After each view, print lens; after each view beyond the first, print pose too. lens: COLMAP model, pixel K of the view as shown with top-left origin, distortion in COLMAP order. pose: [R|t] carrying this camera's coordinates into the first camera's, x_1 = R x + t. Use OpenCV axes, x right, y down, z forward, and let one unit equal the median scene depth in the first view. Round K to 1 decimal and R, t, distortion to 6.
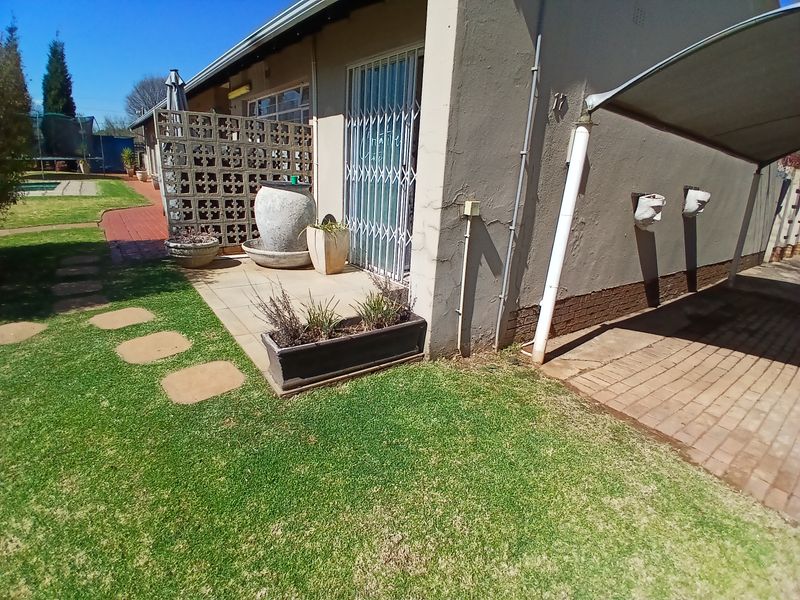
lens RADIAL K [[397.0, 0, 396.2], [0, 397.0, 302.0], [0, 0, 1]] dist [0.004616, -0.045196]
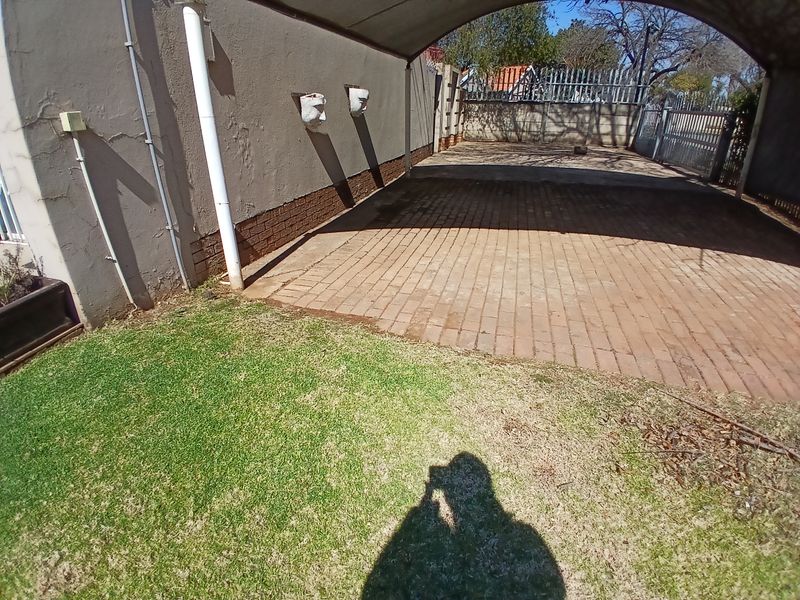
lens RADIAL K [[397.0, 0, 396.2], [0, 397.0, 302.0], [0, 0, 1]] dist [0.004616, -0.045196]
pose [[0.790907, -0.324354, 0.518904, 0.159965], [0.235421, 0.943985, 0.231236, 0.054394], [-0.564840, -0.060725, 0.822963, 0.028792]]
